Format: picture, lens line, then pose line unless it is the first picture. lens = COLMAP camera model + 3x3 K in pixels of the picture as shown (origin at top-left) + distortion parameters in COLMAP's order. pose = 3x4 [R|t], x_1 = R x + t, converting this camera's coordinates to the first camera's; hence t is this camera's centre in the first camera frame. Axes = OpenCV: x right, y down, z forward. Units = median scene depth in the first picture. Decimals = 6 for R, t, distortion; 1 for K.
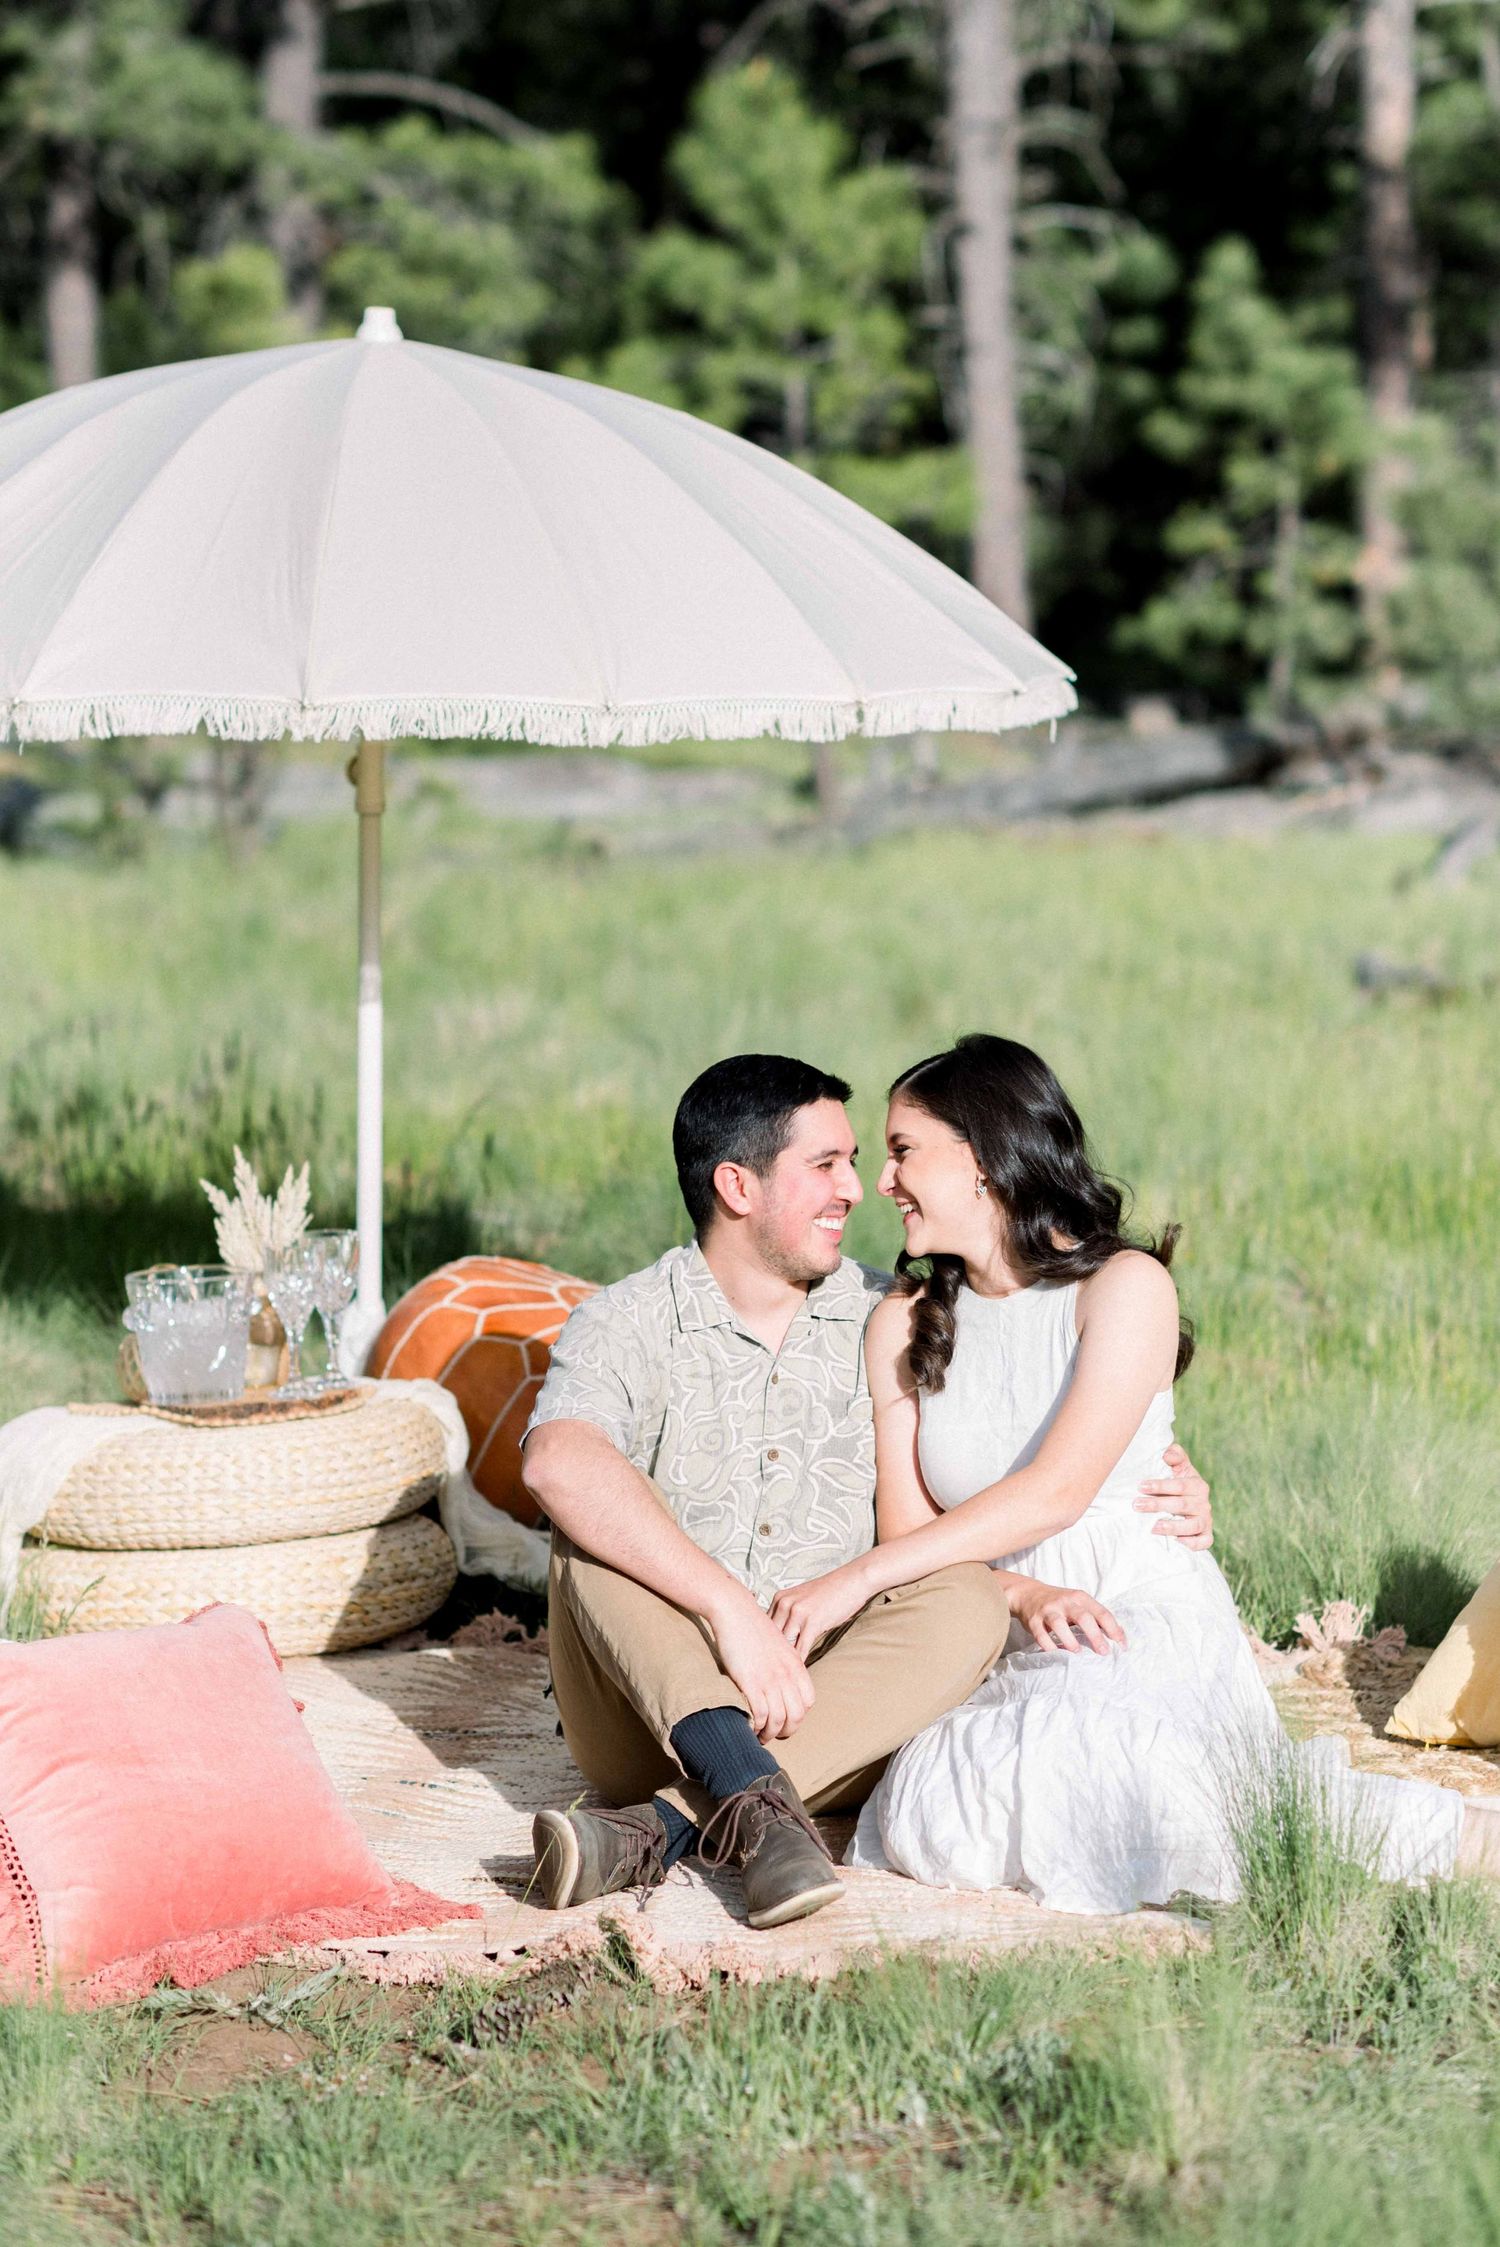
lens RADIAL K [[5738.7, 0, 750.0], [0, 5738.7, 1123.5], [0, 0, 1]] dist [-0.043233, -0.059041]
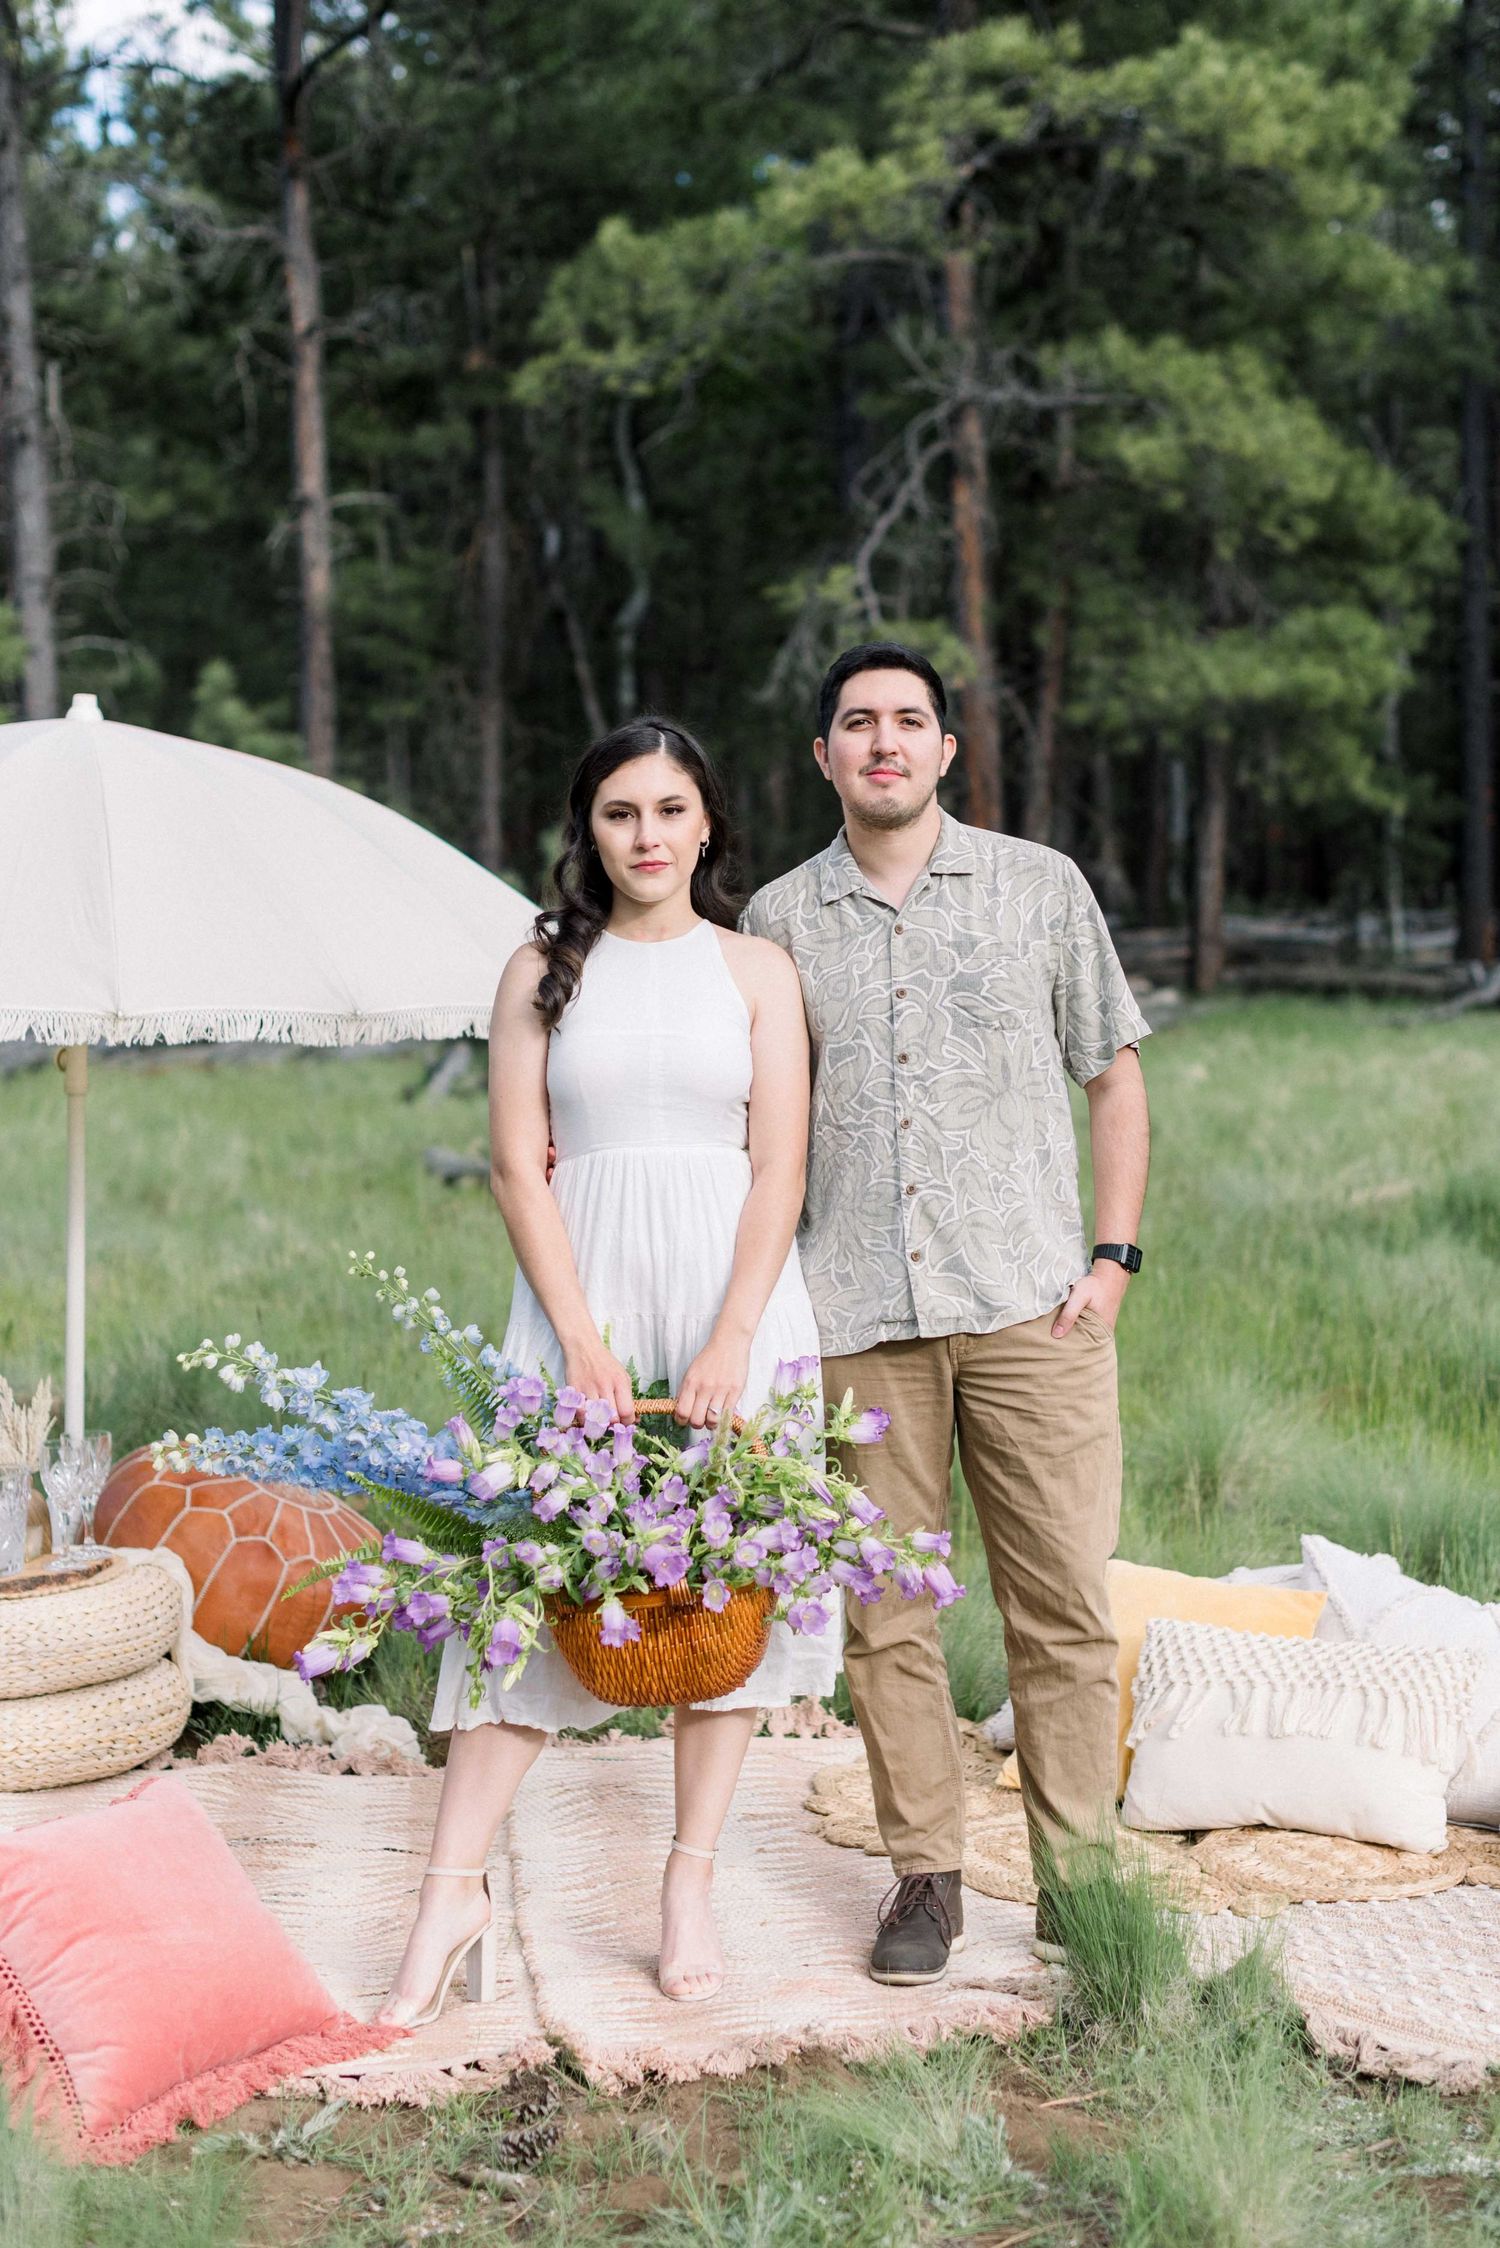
lens RADIAL K [[3693.2, 0, 827.7], [0, 3693.2, 1058.5], [0, 0, 1]] dist [0.014361, 0.039301]
pose [[0.960317, -0.013336, 0.278593, -0.143705], [0.026404, 0.998717, -0.043207, -0.023973], [-0.277660, 0.048849, 0.959437, 0.181346]]
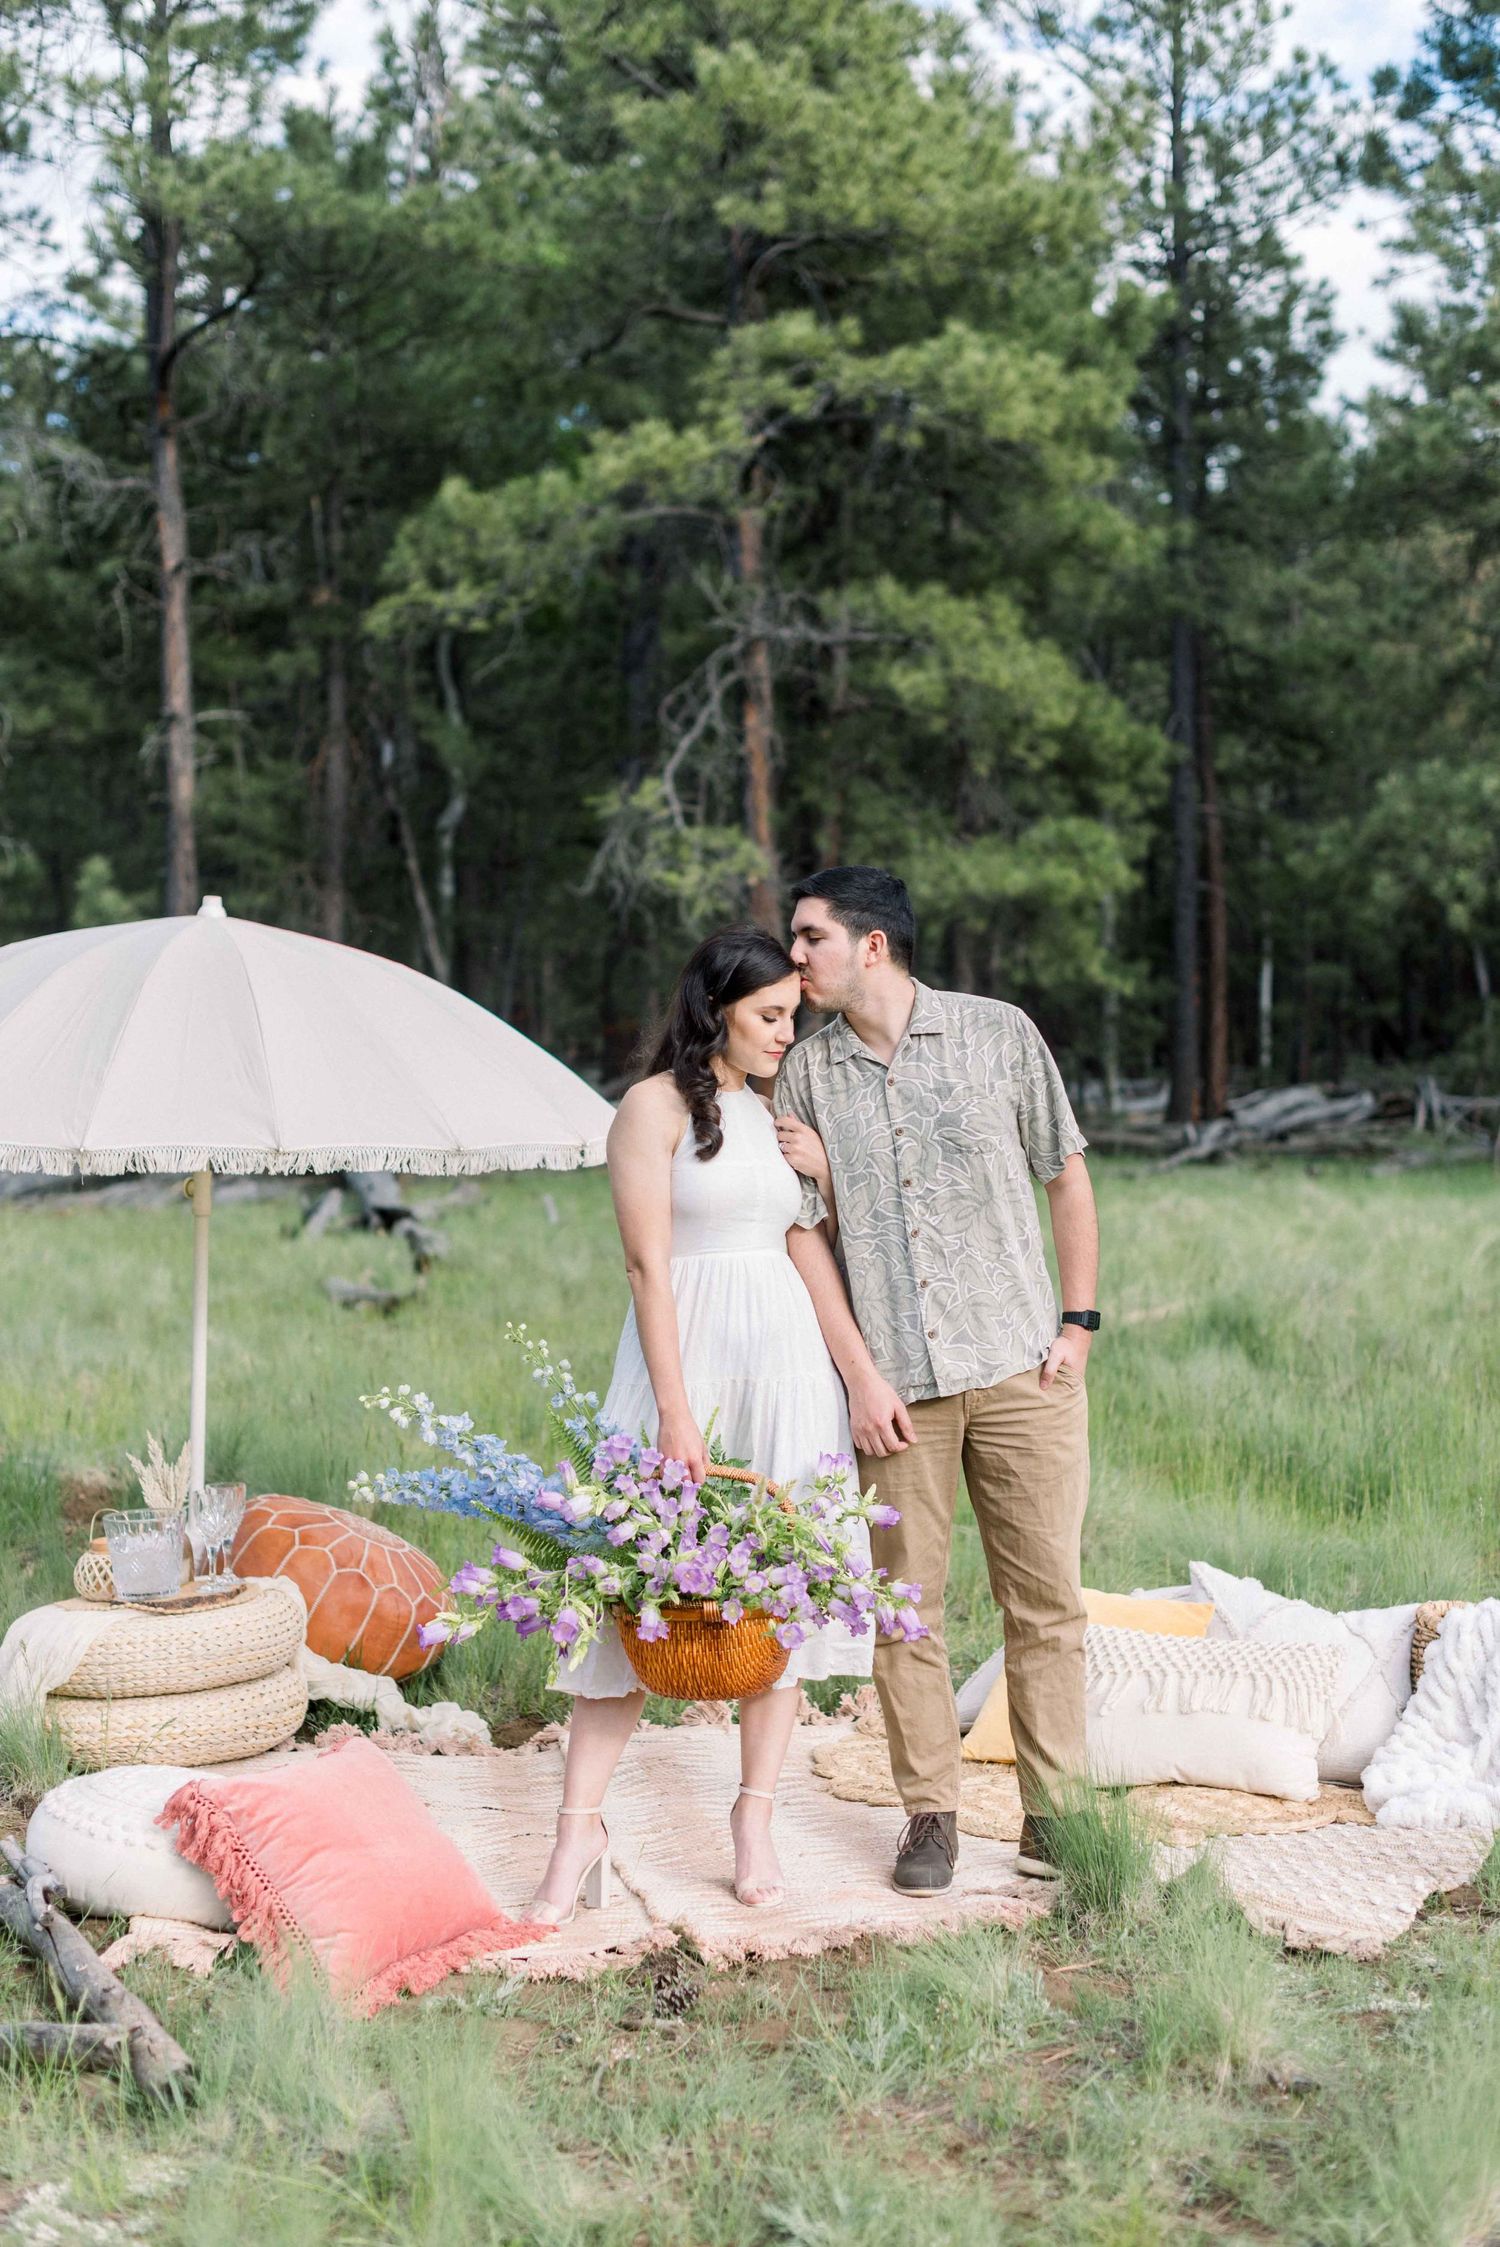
lens RADIAL K [[3296.1, 0, 750.0], [0, 3296.1, 1123.5], [0, 0, 1]] dist [0.010937, 0.071375]
pose [[0.944786, -0.002971, 0.327675, -0.236846], [0.026782, 0.997313, -0.068180, -0.014392], [-0.326592, 0.073192, 0.942327, 0.098129]]
